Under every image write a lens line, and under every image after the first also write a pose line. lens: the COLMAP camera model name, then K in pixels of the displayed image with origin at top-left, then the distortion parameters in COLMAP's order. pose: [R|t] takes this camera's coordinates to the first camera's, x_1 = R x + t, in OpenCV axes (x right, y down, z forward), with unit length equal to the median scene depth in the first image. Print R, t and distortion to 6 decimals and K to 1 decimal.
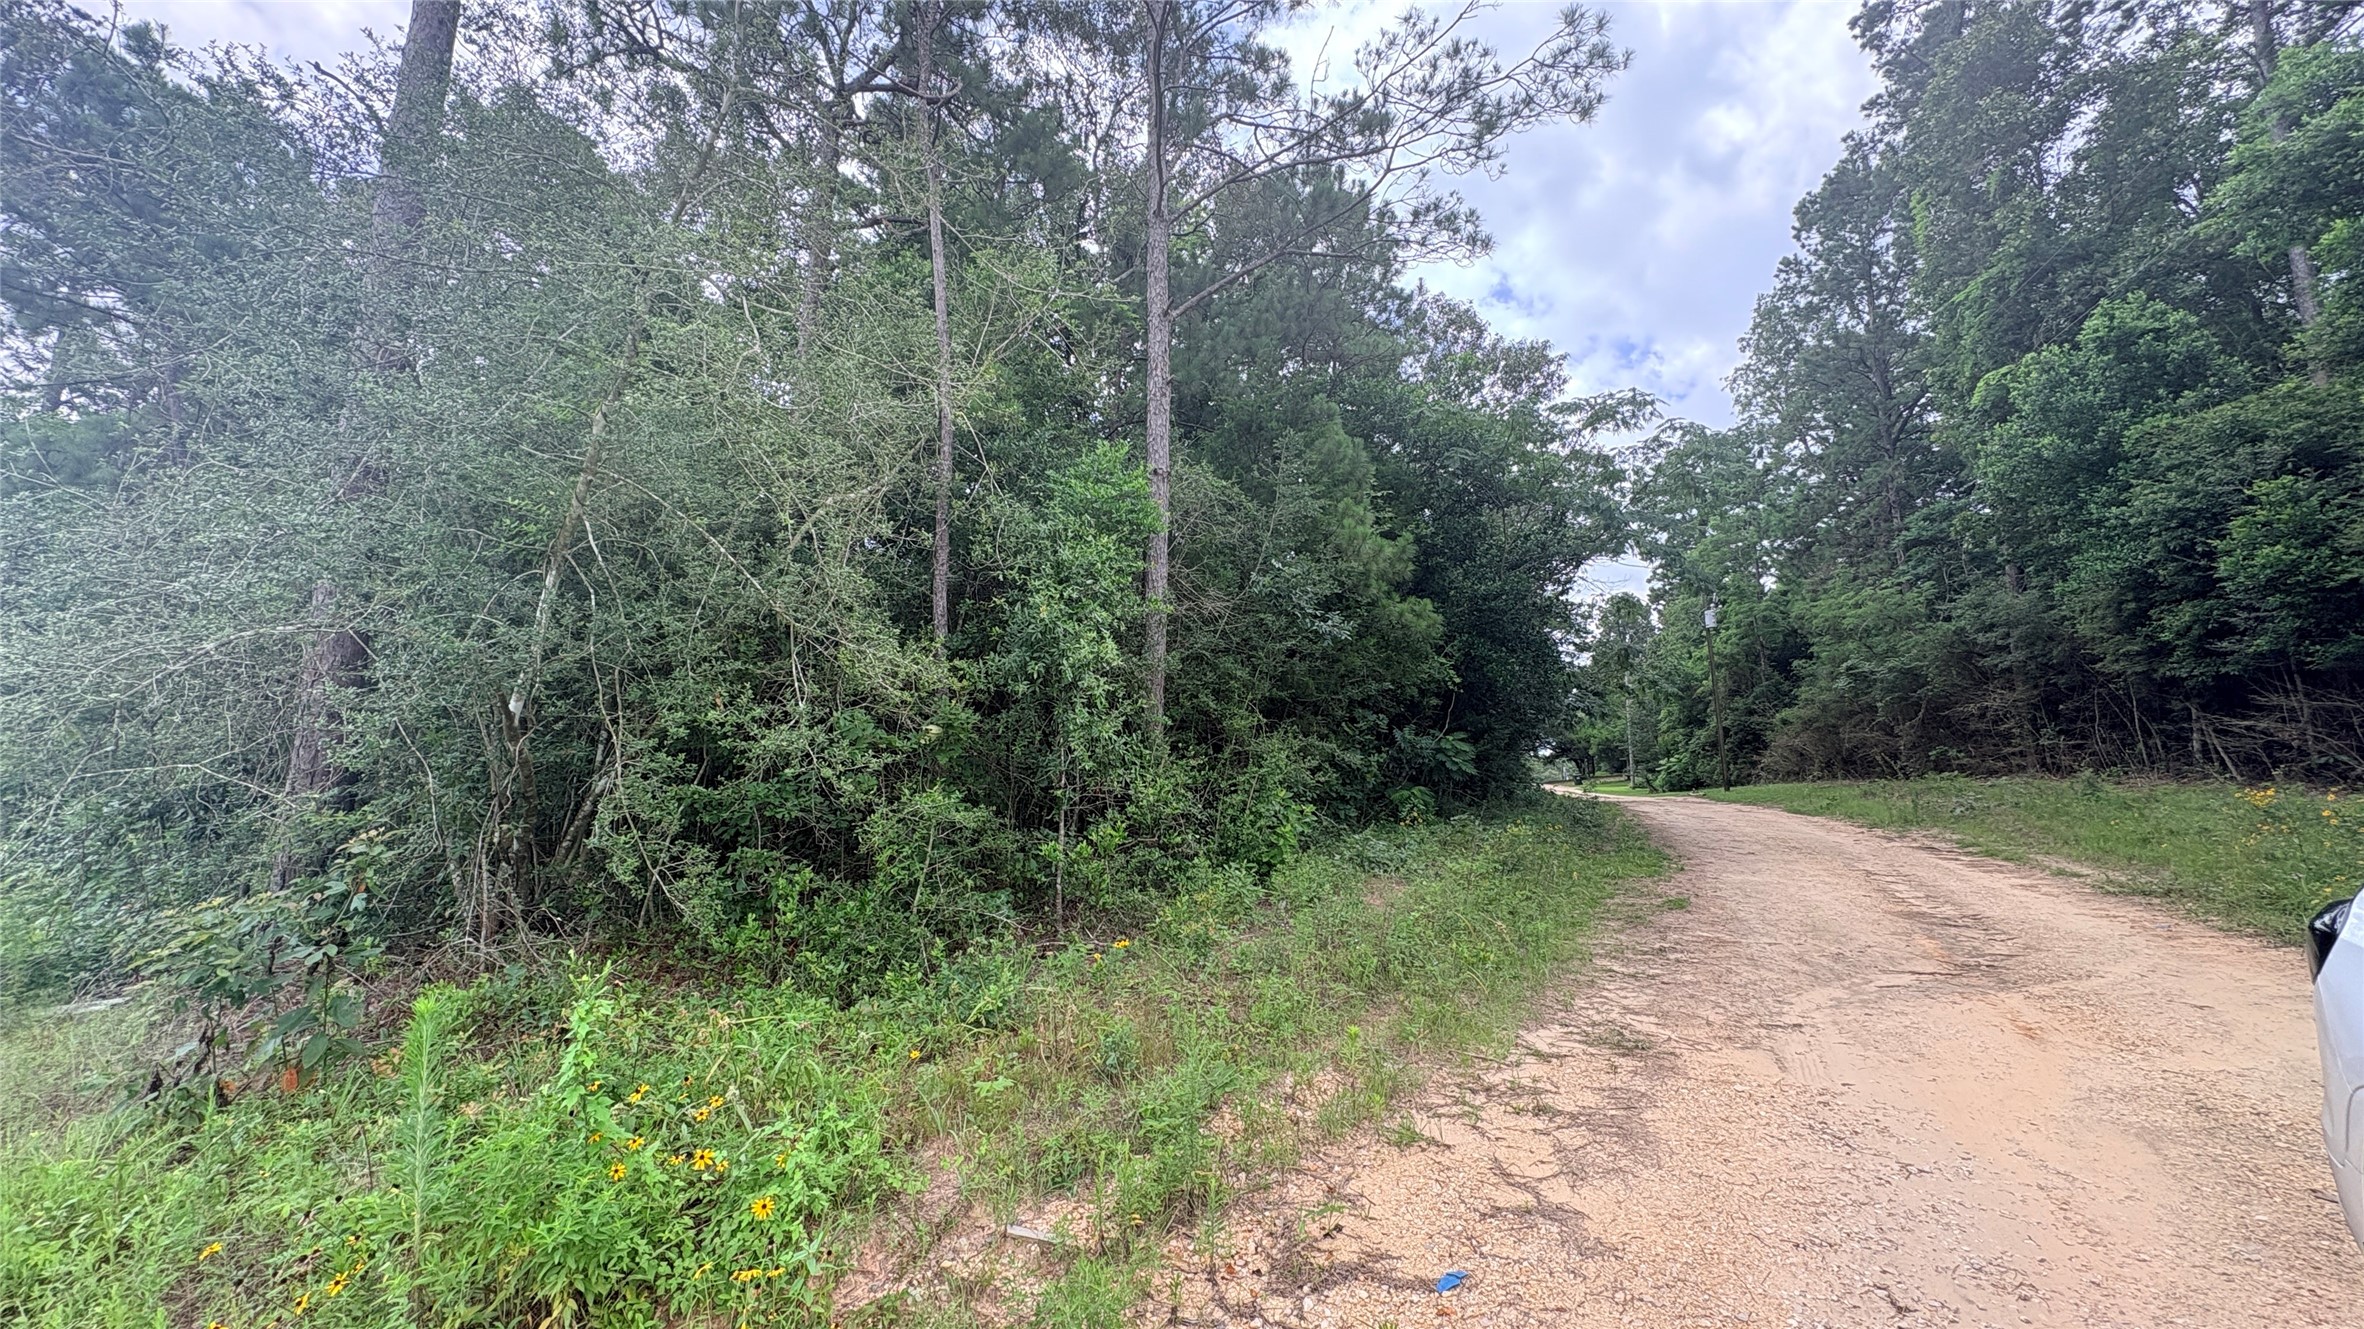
lens RADIAL K [[932.3, 0, 1180.2], [0, 932.3, 668.3], [0, 0, 1]] dist [-0.001958, 0.000061]
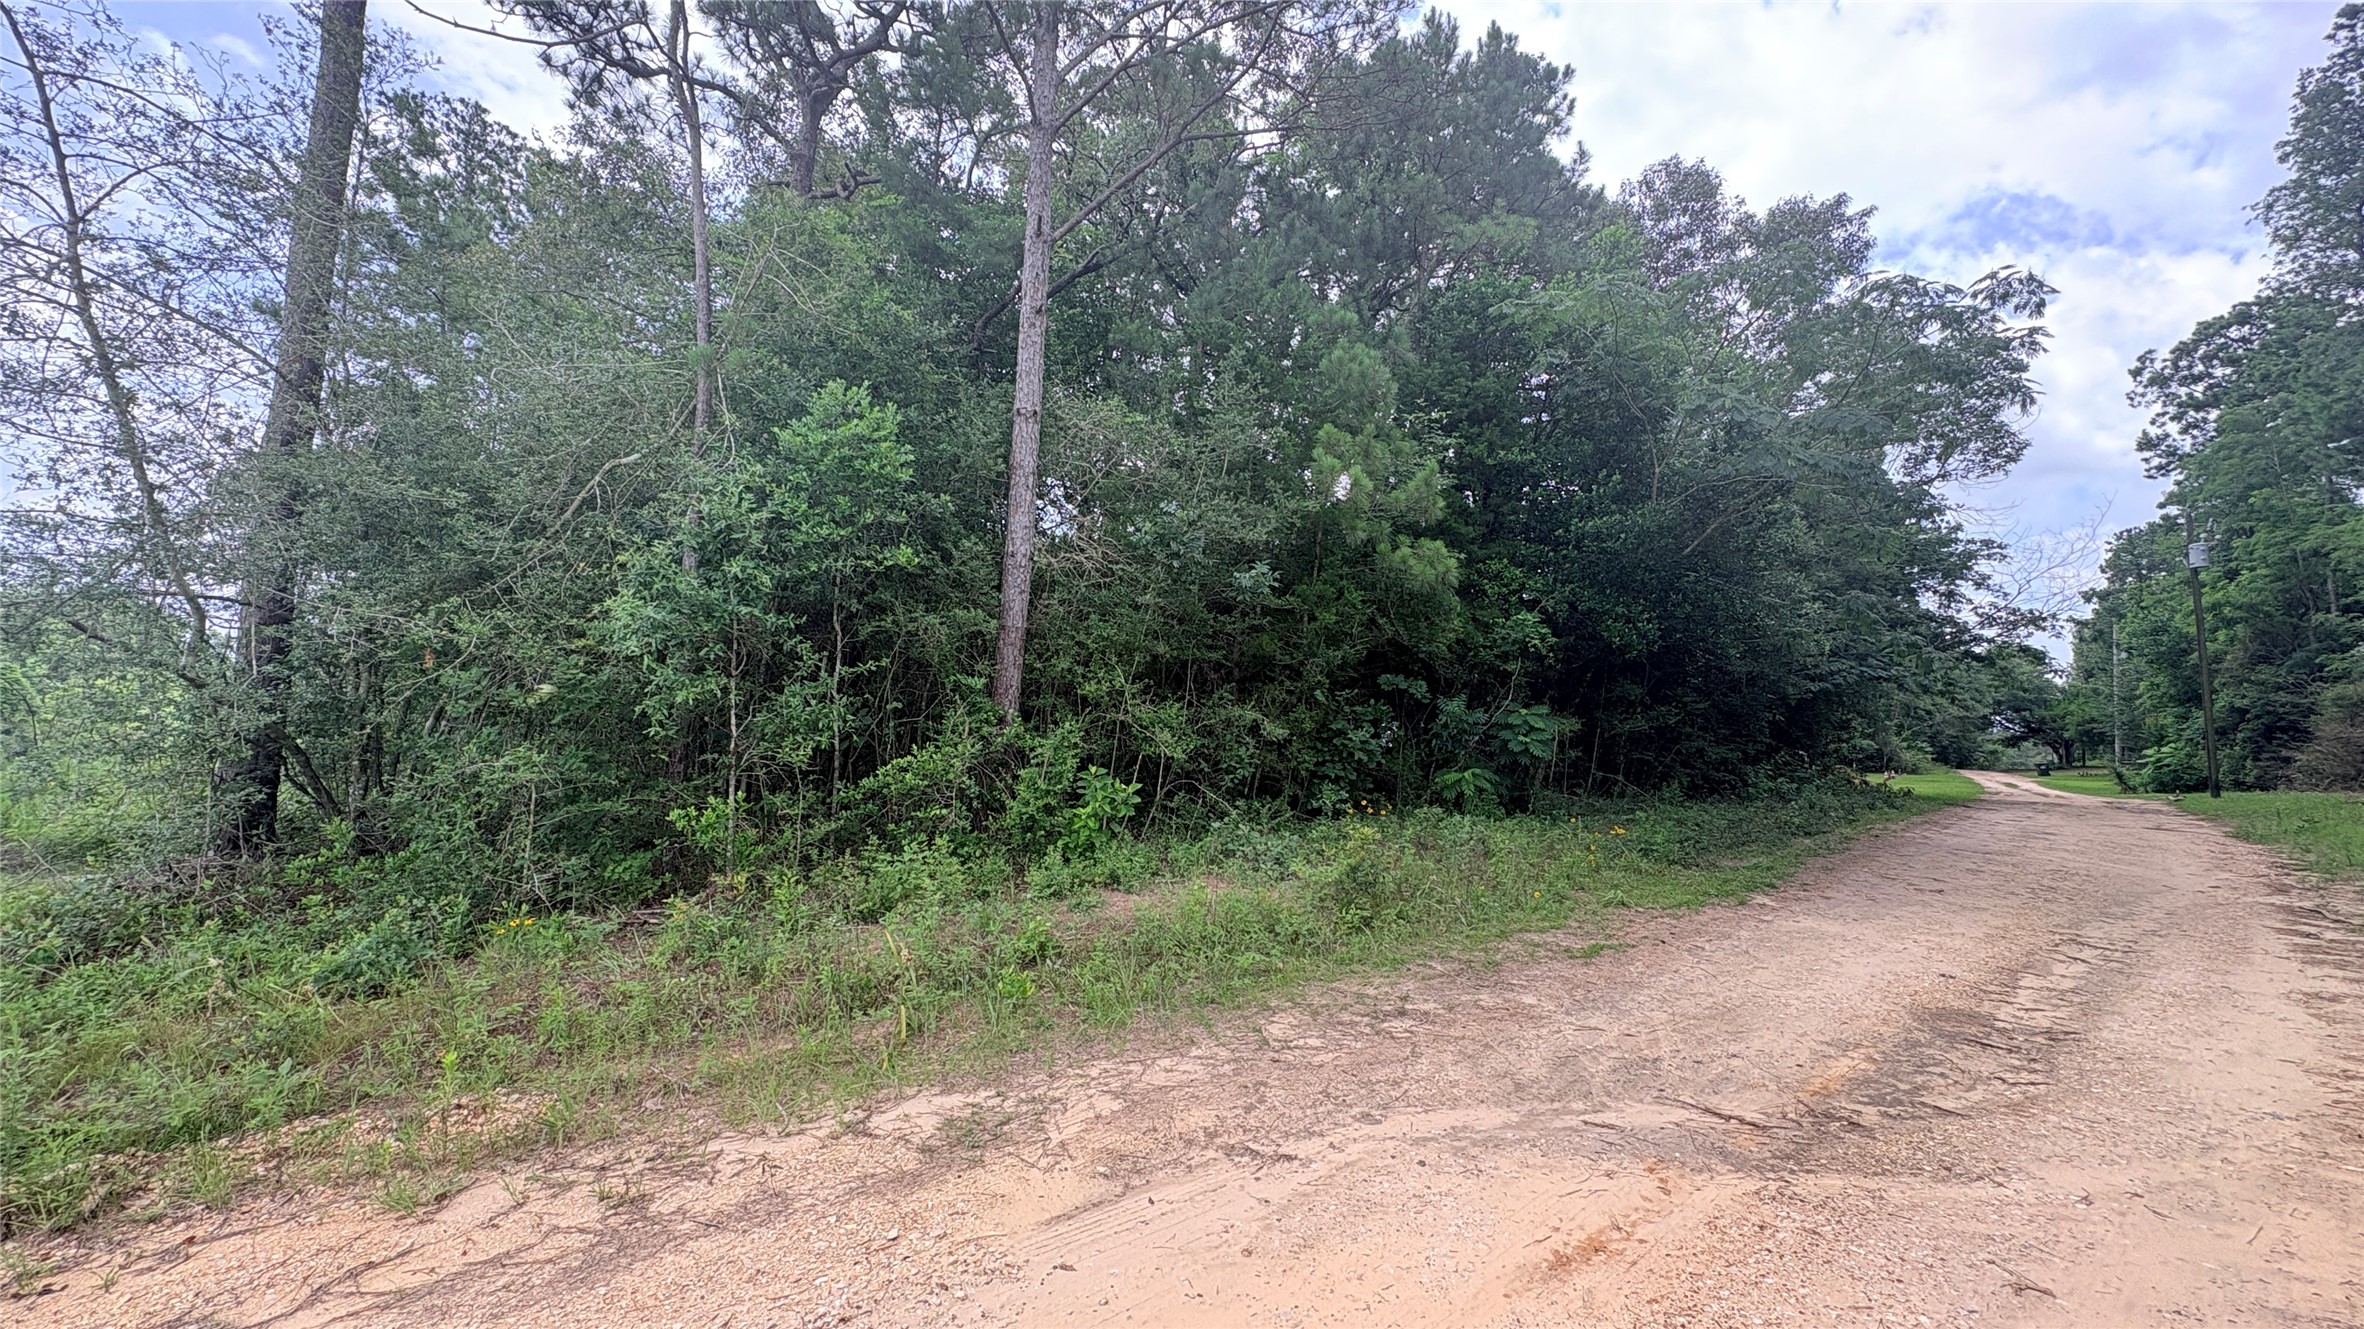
lens RADIAL K [[932.3, 0, 1179.4], [0, 932.3, 668.4], [0, 0, 1]] dist [-0.001958, 0.000061]
pose [[0.927857, 0.014942, -0.372637, 0.312246], [0.001913, 0.998993, 0.044821, 0.000026], [0.372932, -0.042301, 0.926894, 0.133492]]
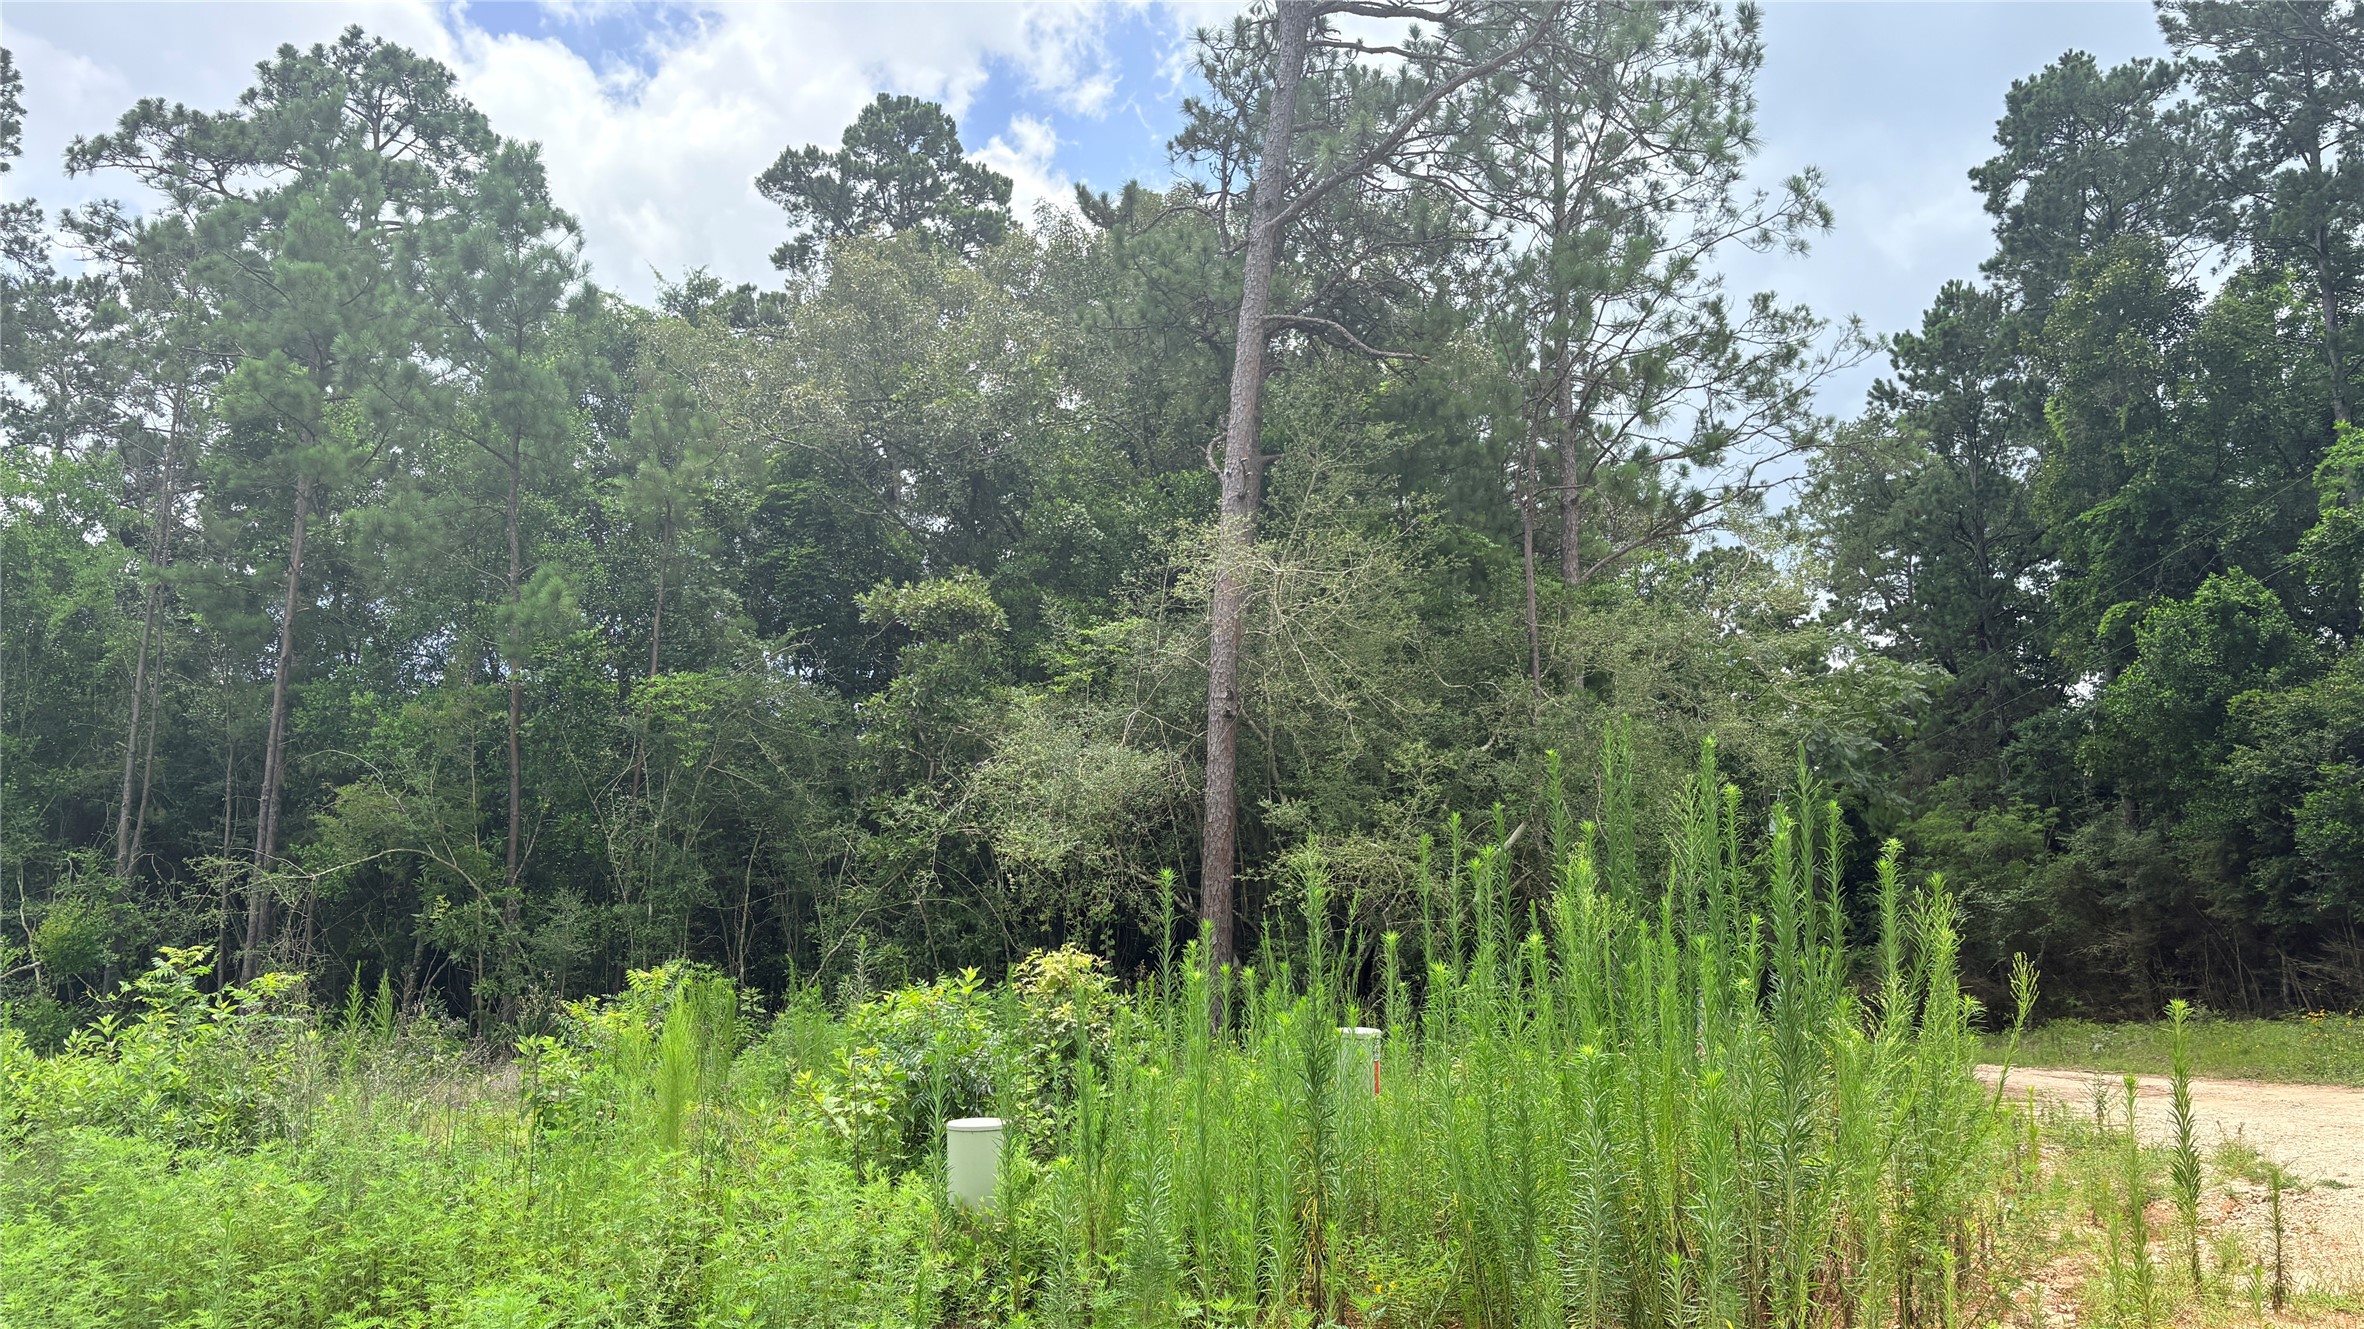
lens RADIAL K [[1777.3, 0, 1178.8], [0, 1777.3, 657.4], [0, 0, 1]] dist [0.046746, -0.065535]
pose [[0.960864, 0.083142, 0.264248, -0.783984], [-0.055441, 0.992315, -0.110623, 0.001814], [-0.271414, 0.091643, 0.958090, -0.737910]]
